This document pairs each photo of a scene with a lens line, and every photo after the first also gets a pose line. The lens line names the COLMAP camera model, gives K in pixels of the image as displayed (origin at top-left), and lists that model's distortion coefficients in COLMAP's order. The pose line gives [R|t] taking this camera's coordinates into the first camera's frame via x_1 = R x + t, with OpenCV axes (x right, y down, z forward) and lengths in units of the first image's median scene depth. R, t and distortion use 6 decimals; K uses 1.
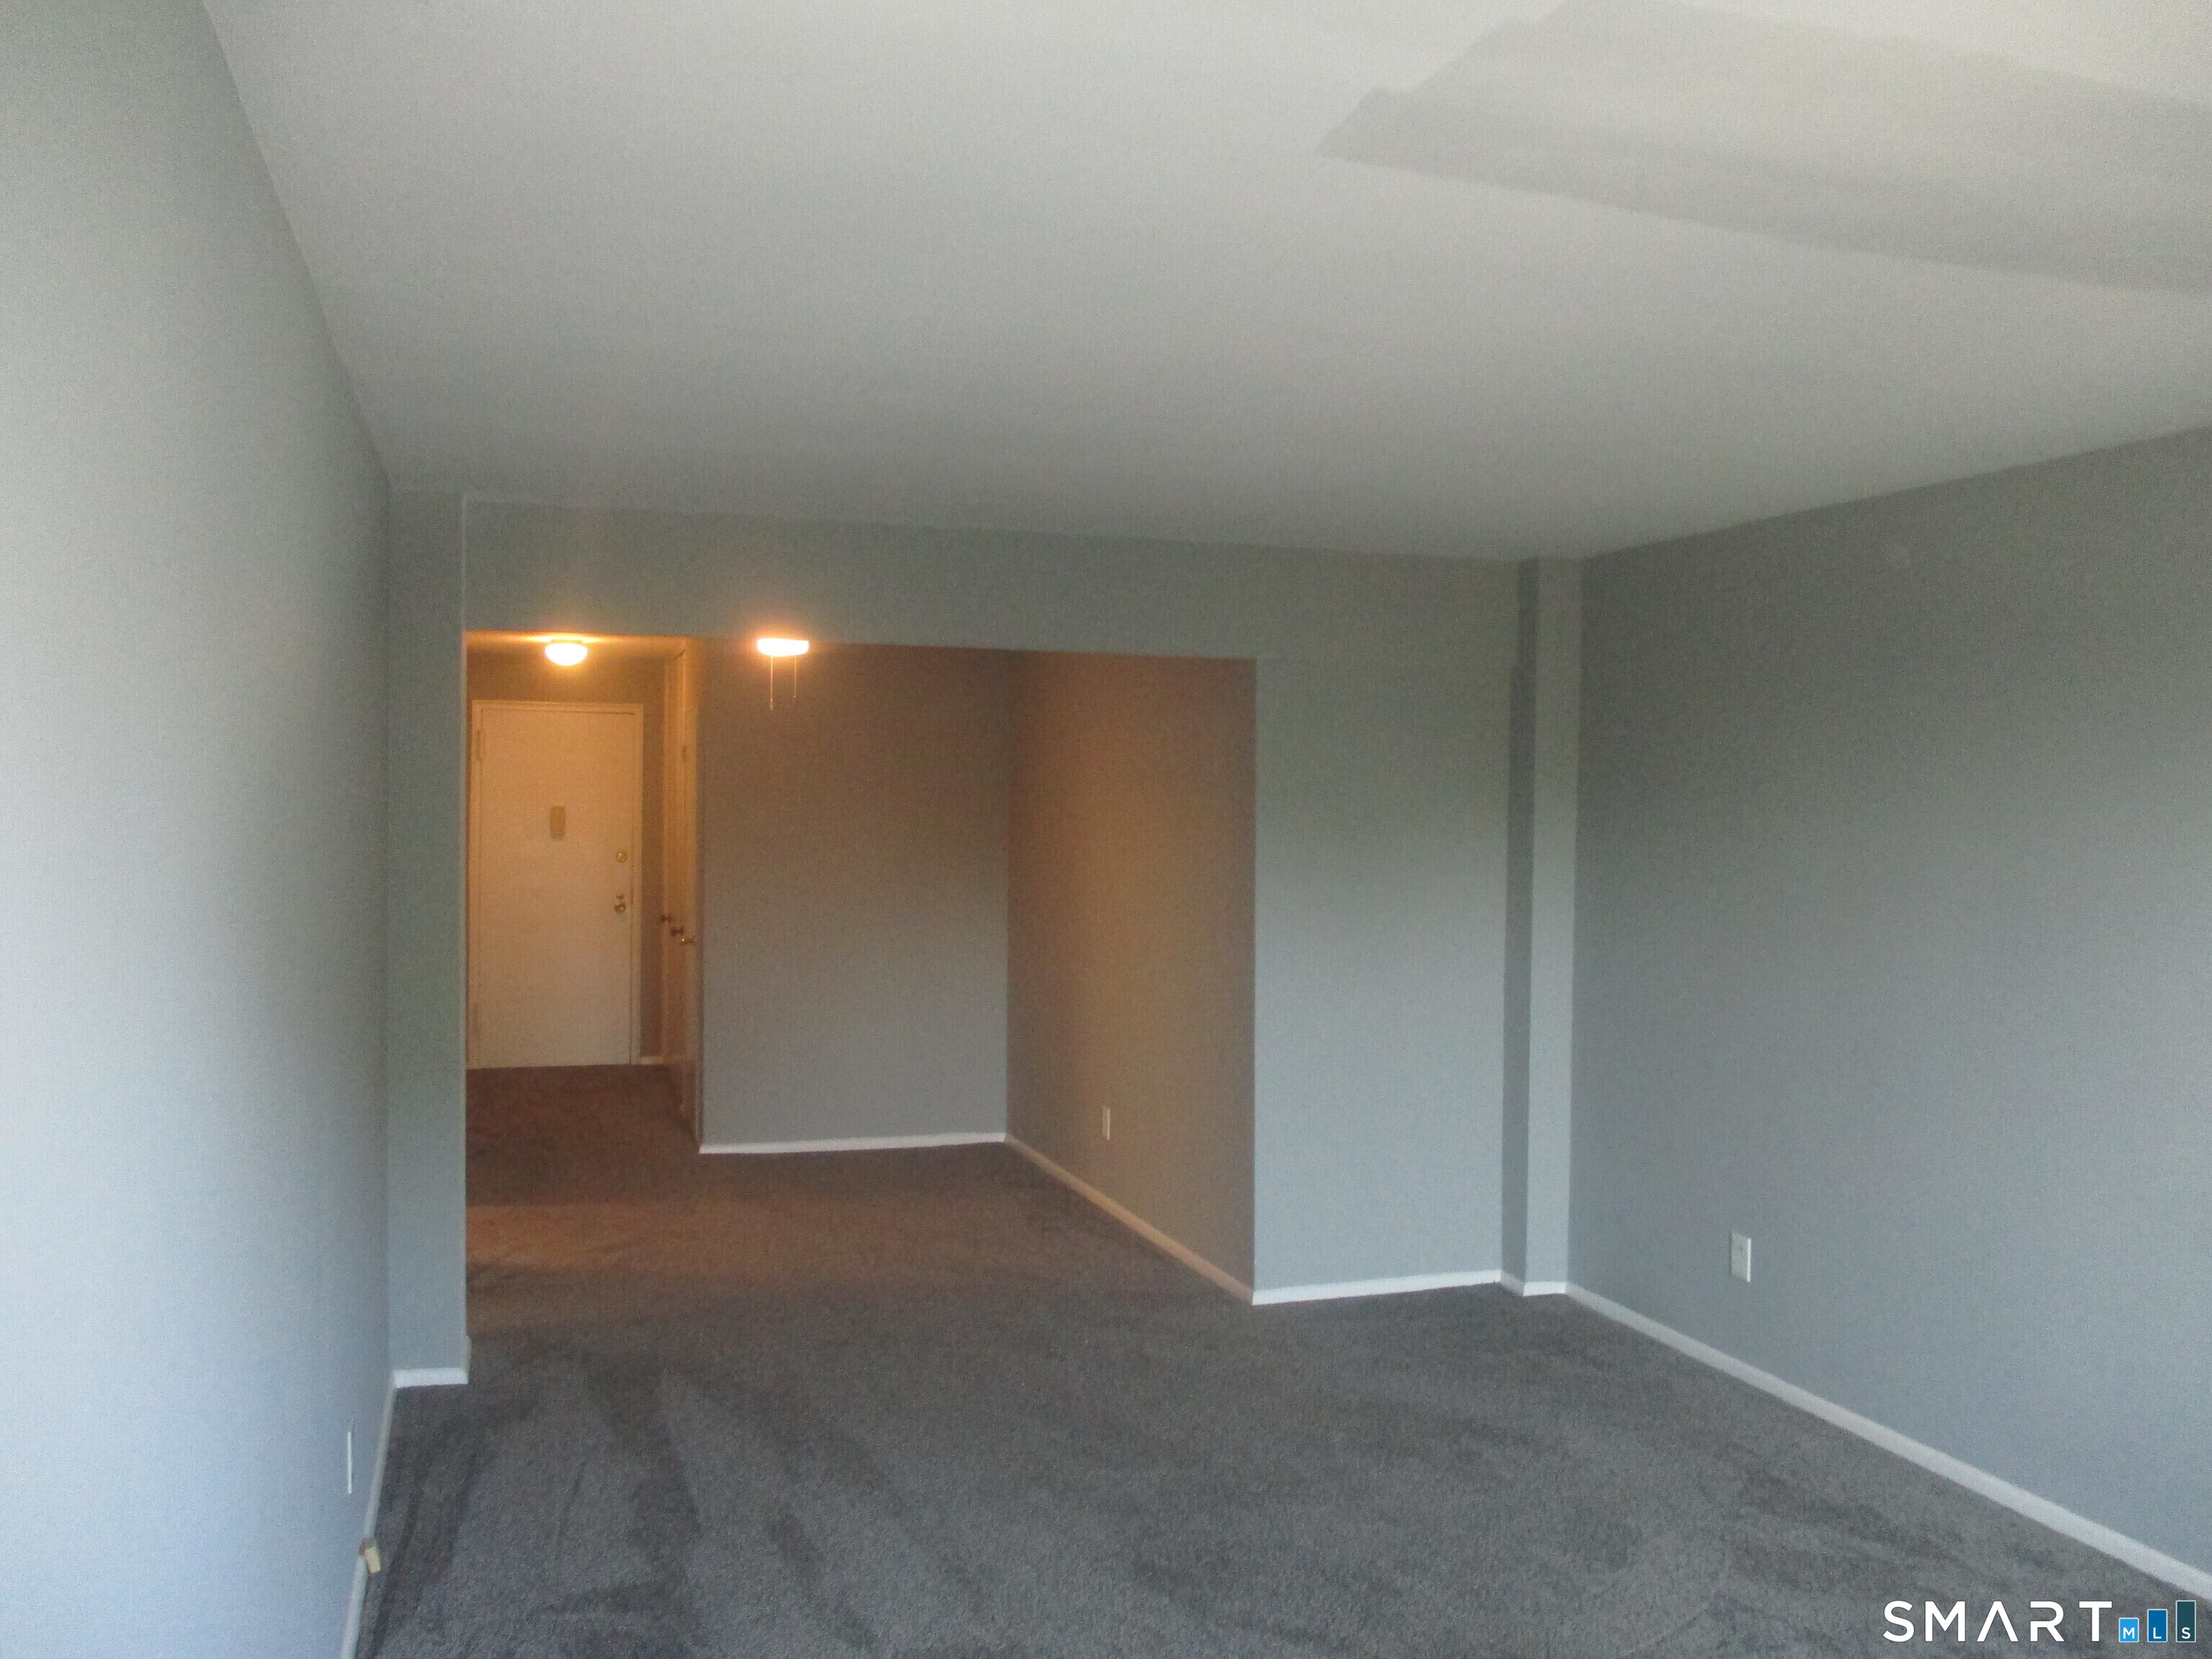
lens RADIAL K [[1839.8, 0, 1111.6], [0, 1839.8, 827.1], [0, 0, 1]] dist [-0.004800, 0.010212]
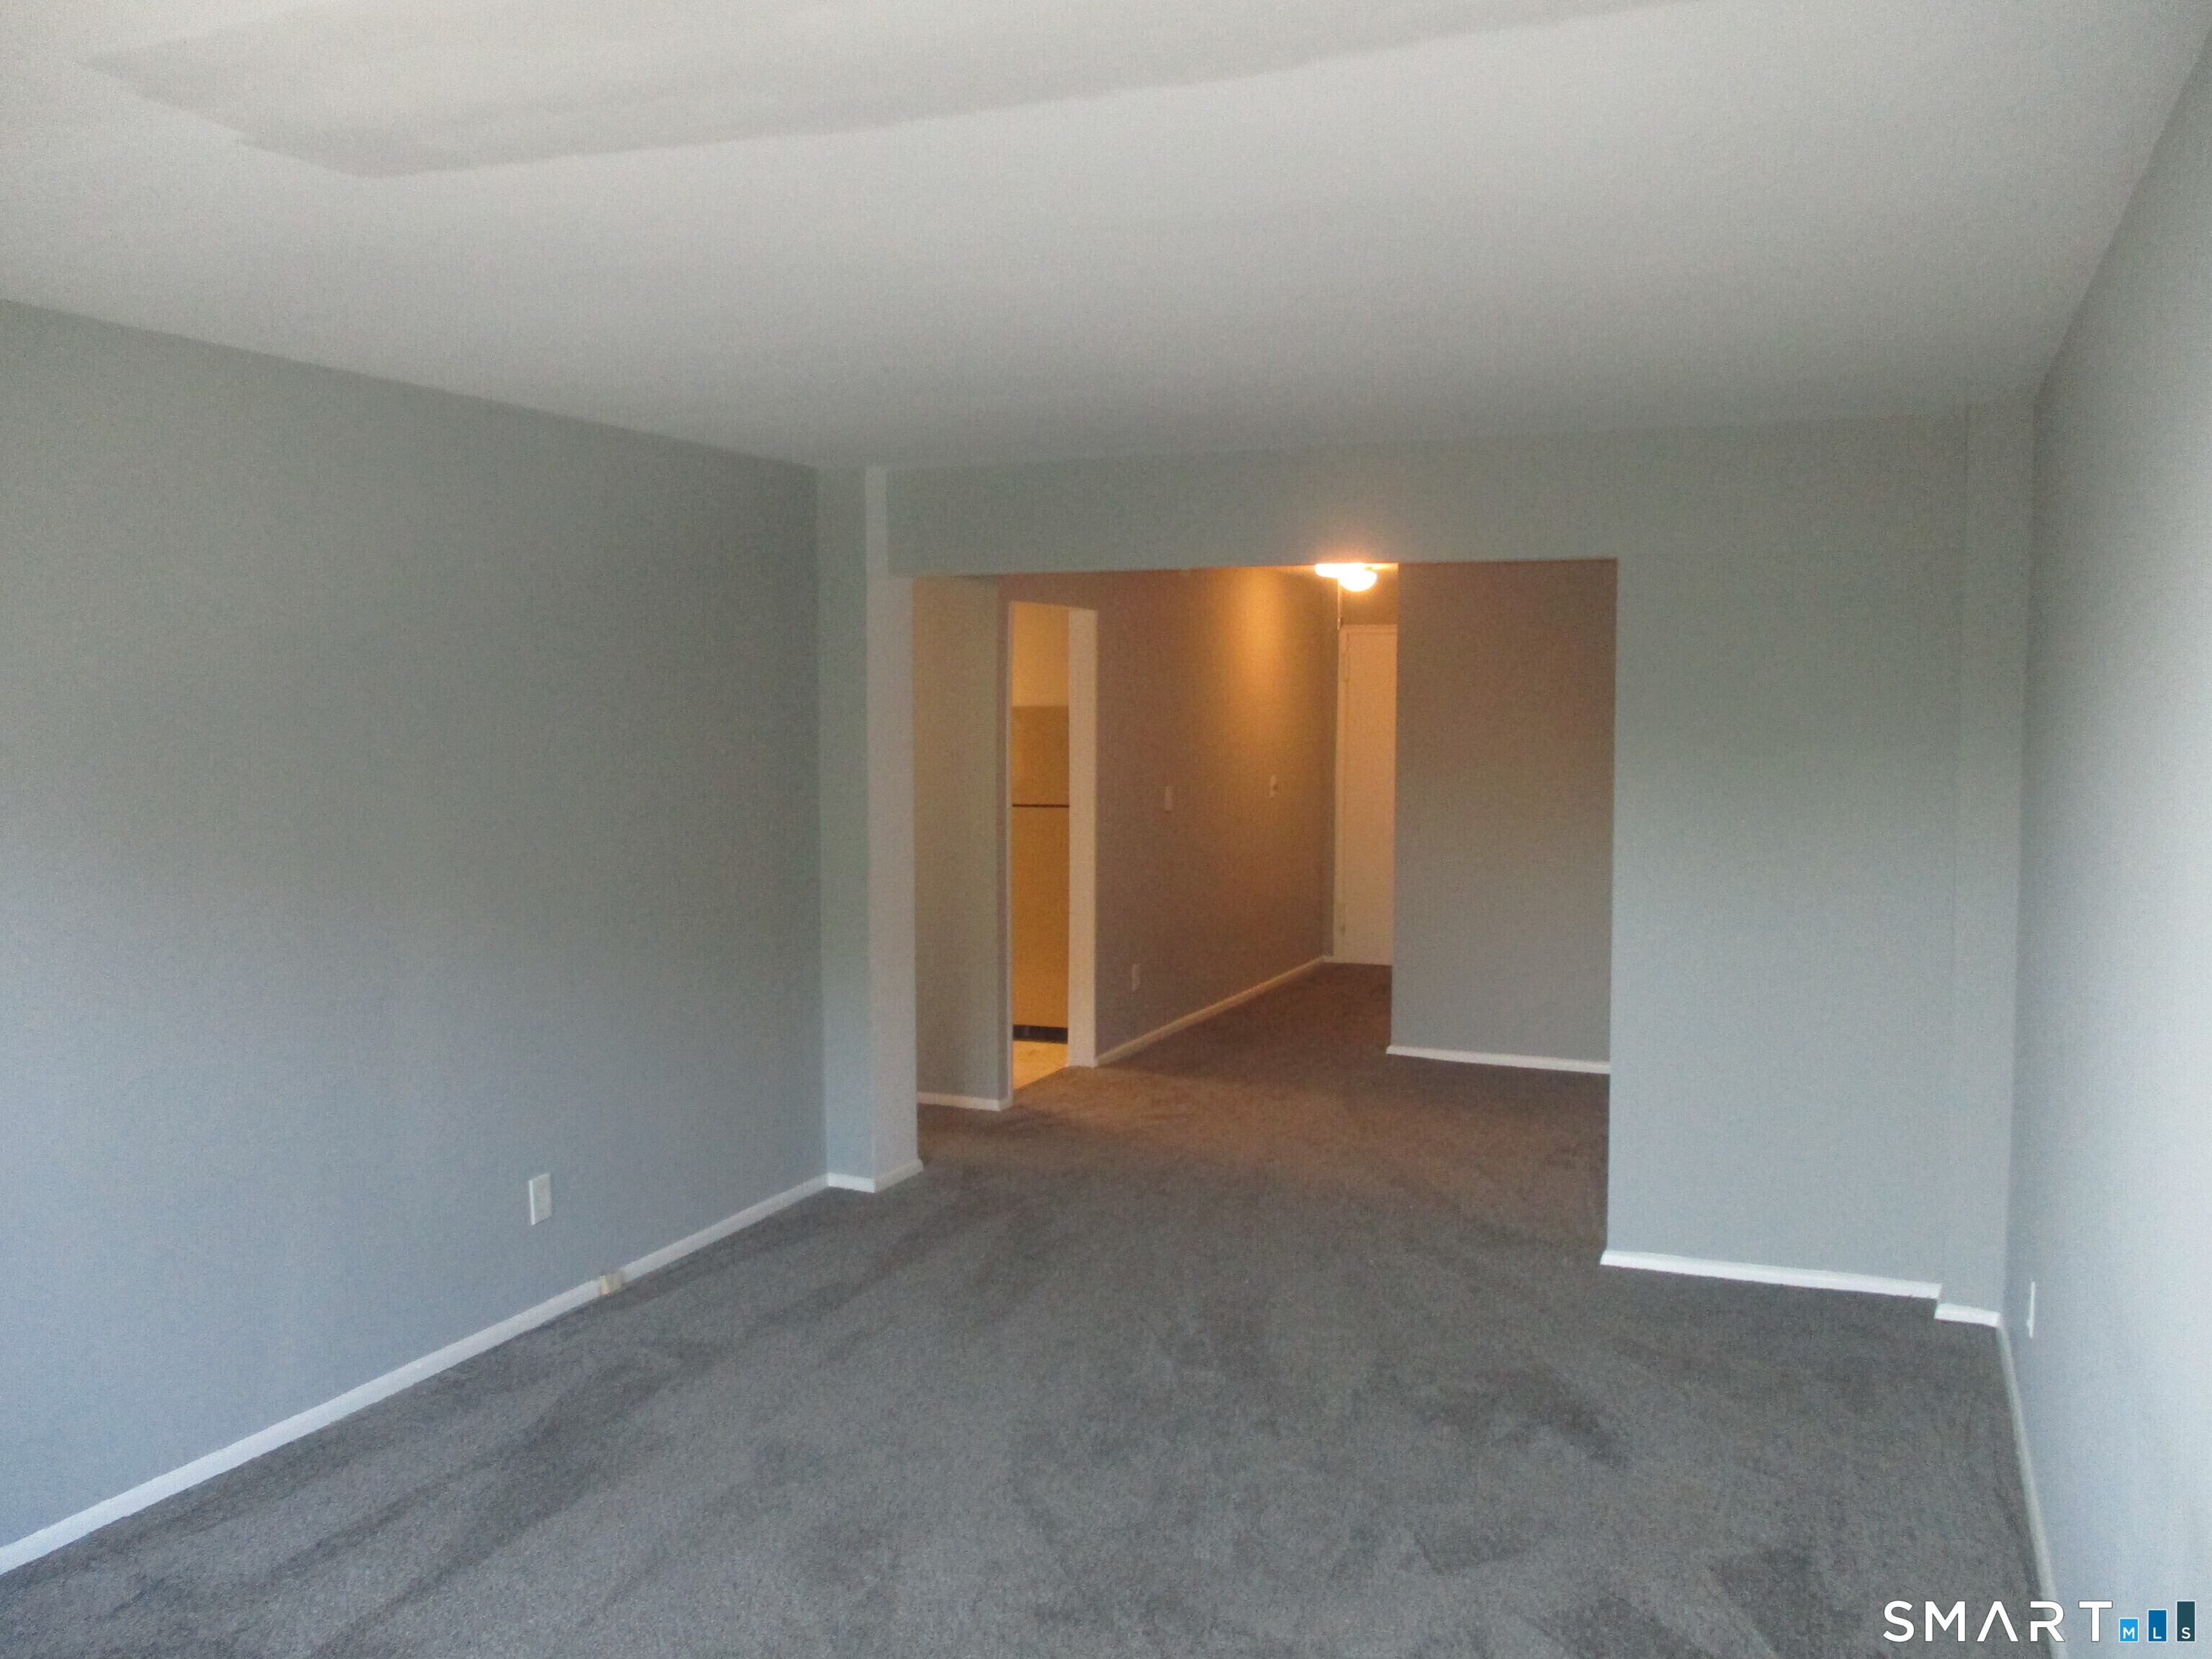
lens RADIAL K [[1839.8, 0, 1106.7], [0, 1839.8, 823.4], [0, 0, 1]] dist [-0.004800, 0.010212]
pose [[0.741903, 0.027427, -0.669946, 0.593268], [0.004062, 0.998961, 0.045395, -0.003987], [0.670495, -0.036400, 0.741021, 0.188881]]
